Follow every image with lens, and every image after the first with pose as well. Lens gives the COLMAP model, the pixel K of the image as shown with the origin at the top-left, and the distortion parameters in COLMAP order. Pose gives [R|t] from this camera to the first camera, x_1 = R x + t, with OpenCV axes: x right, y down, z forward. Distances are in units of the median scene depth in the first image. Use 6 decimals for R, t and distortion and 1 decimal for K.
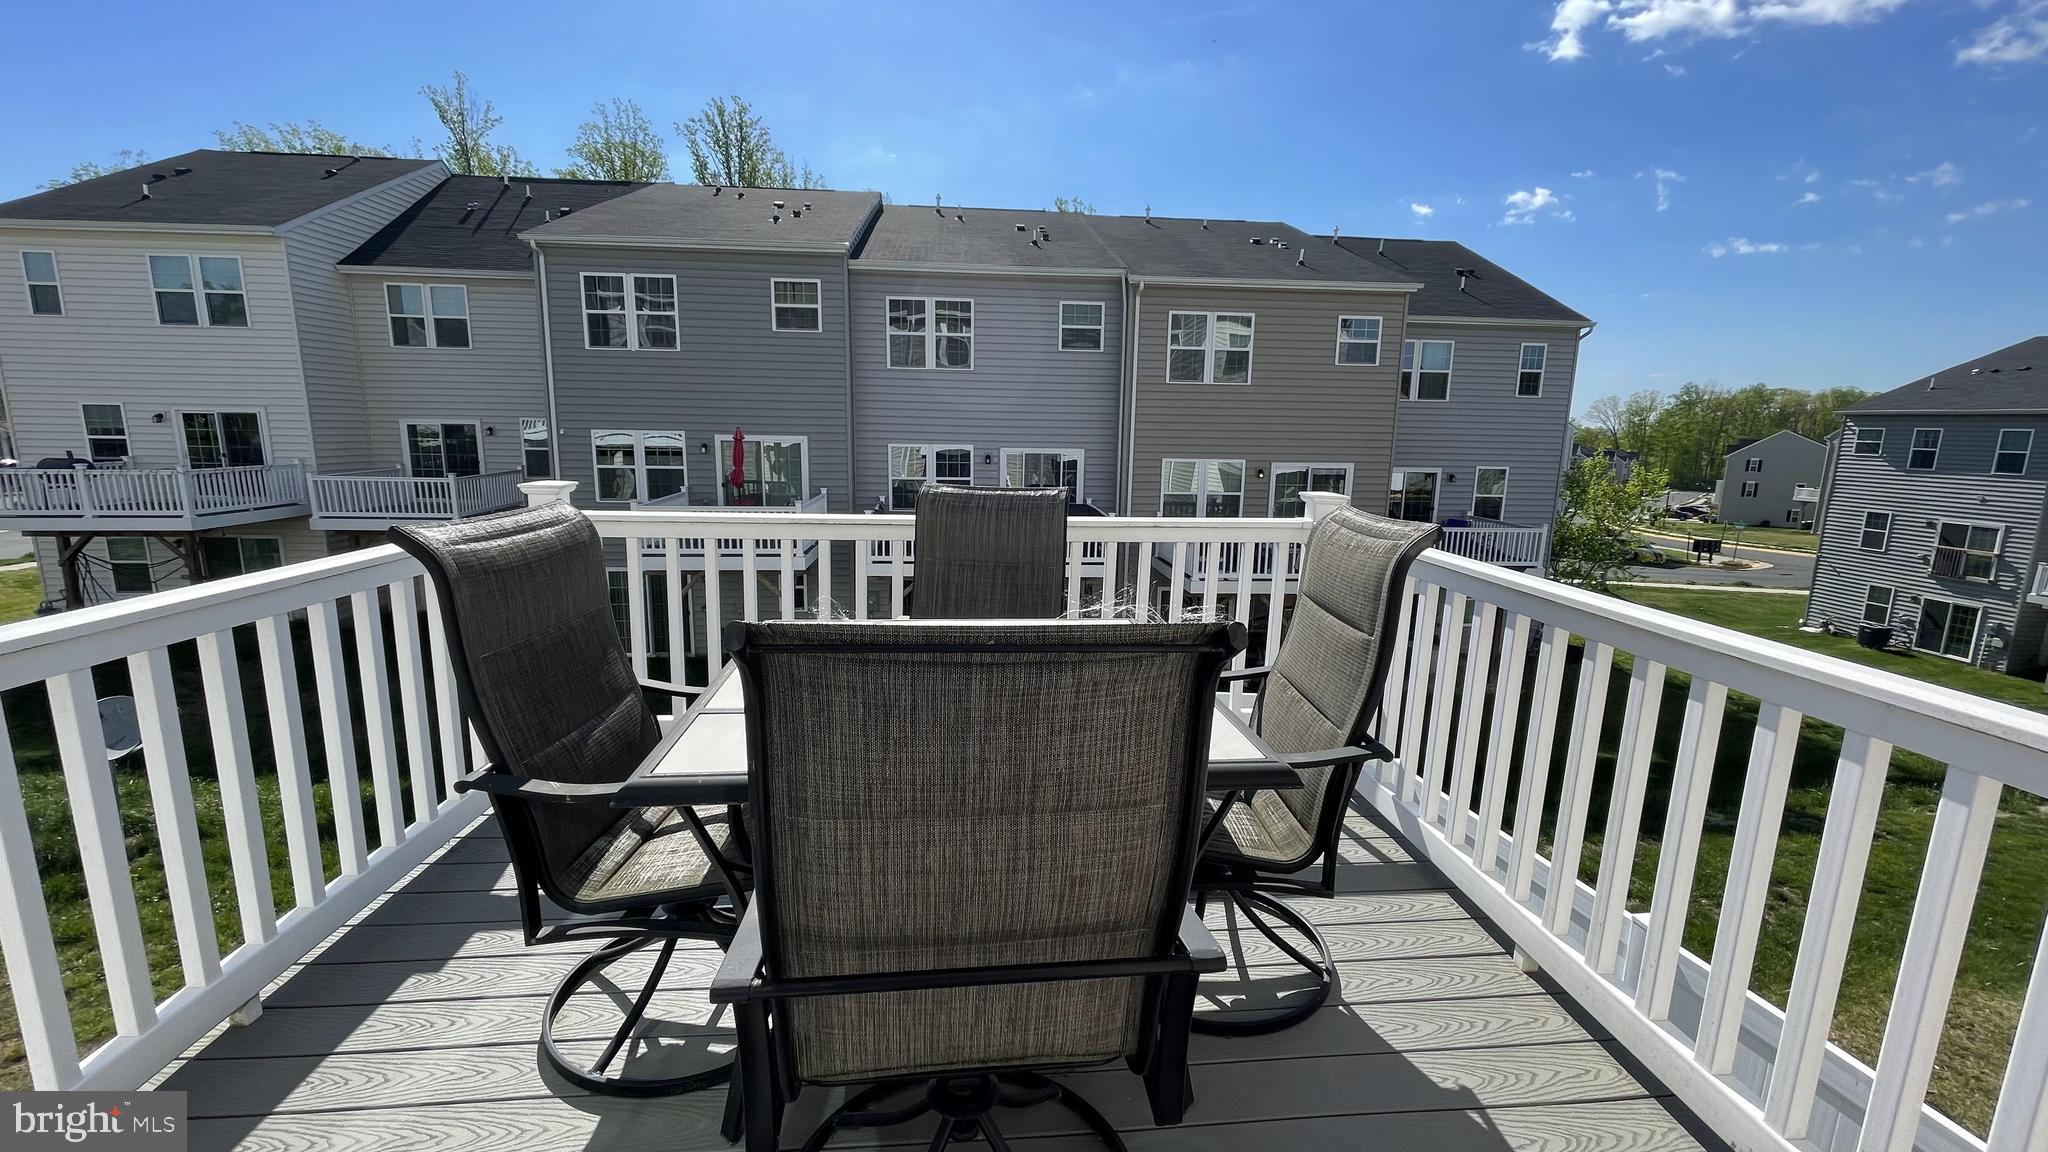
lens RADIAL K [[821.3, 0, 1024.0], [0, 821.3, 568.4], [0, 0, 1]] dist [0.007039, -0.000778]
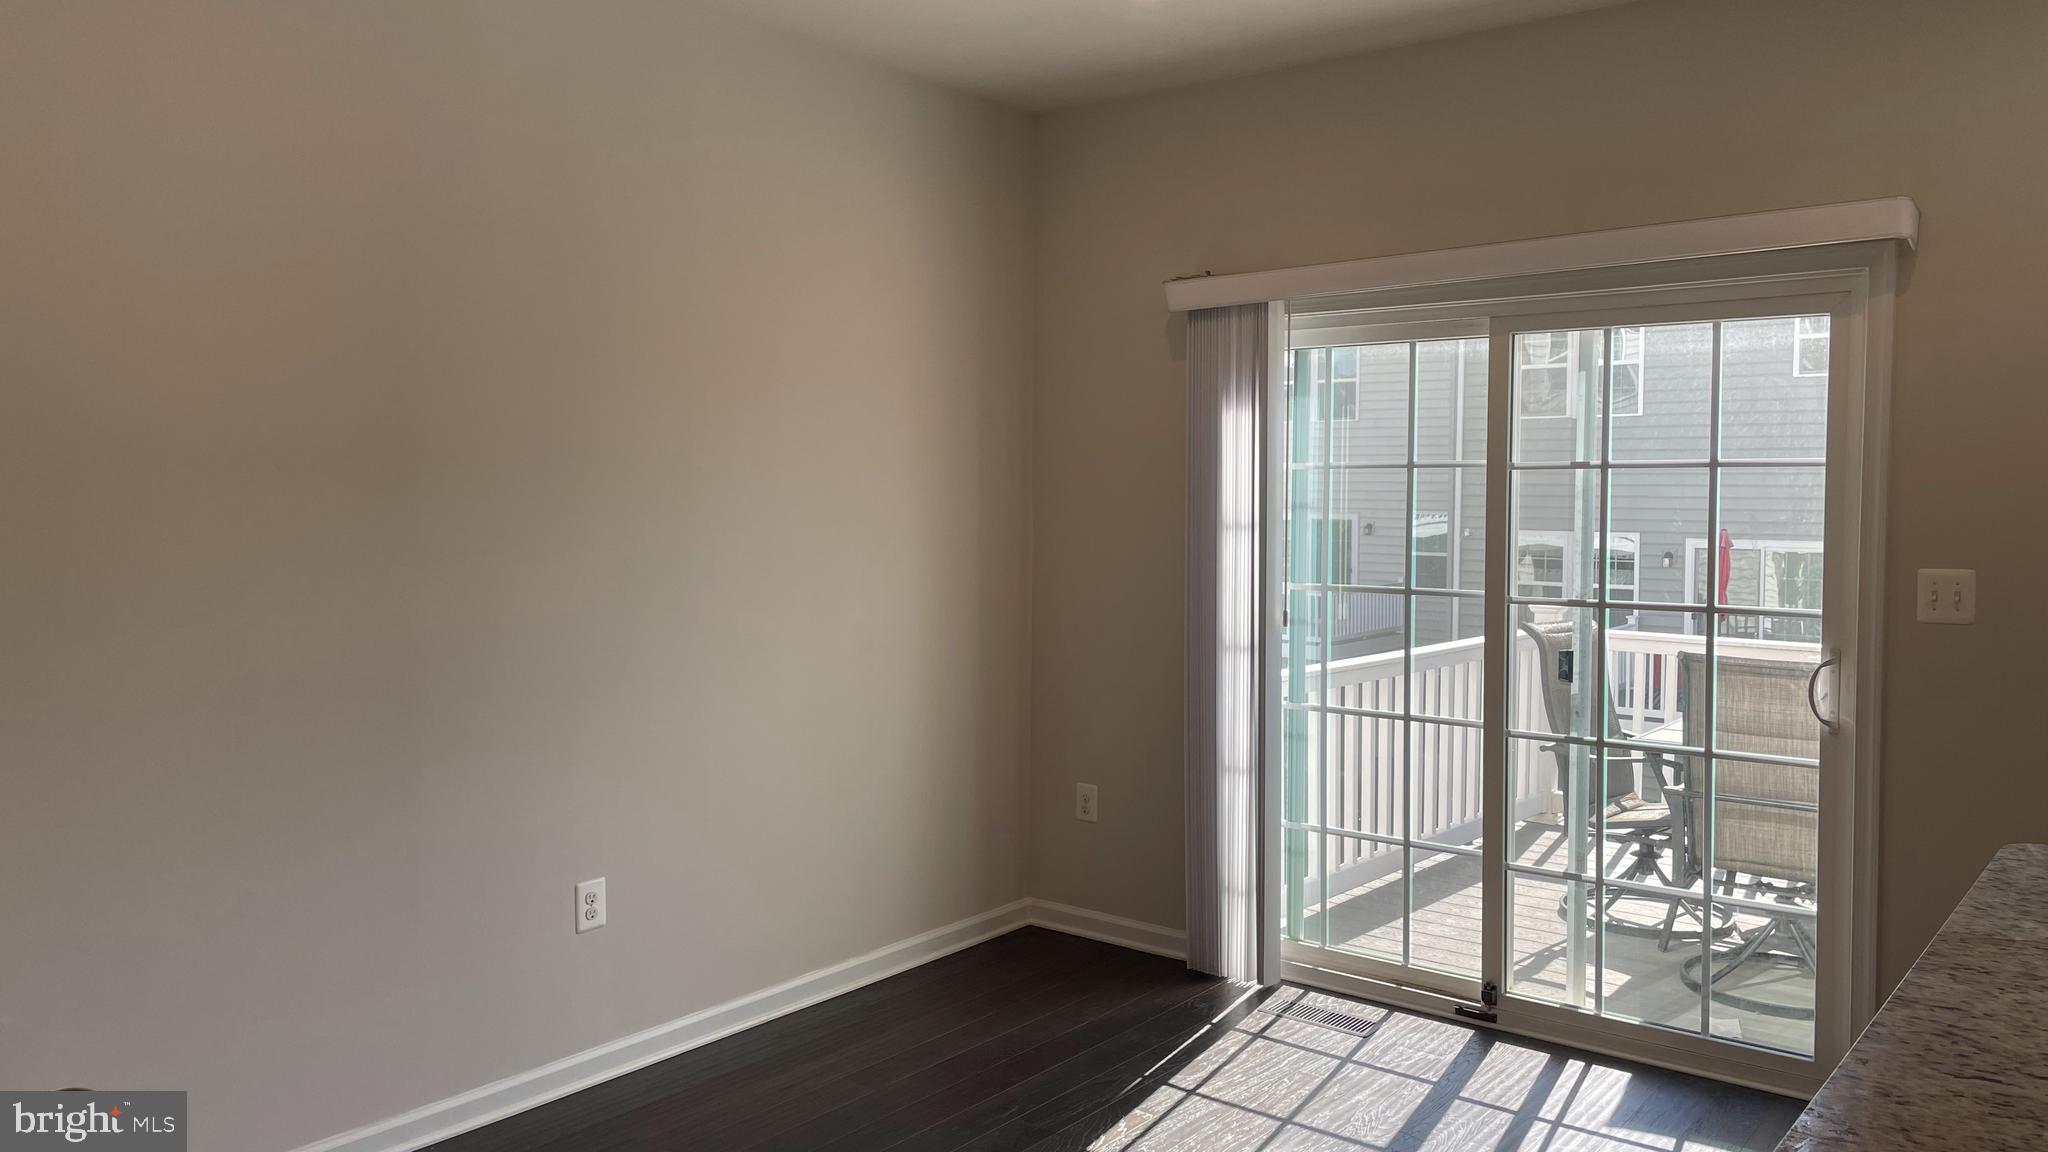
lens RADIAL K [[1542.1, 0, 1044.0], [0, 1542.1, 566.4], [0, 0, 1]] dist [0.131158, -0.191321]
pose [[0.734848, 0.019345, -0.677955, 0.176451], [-0.108808, 0.990008, -0.089690, 0.050045], [0.669446, 0.139676, 0.729611, -0.463446]]
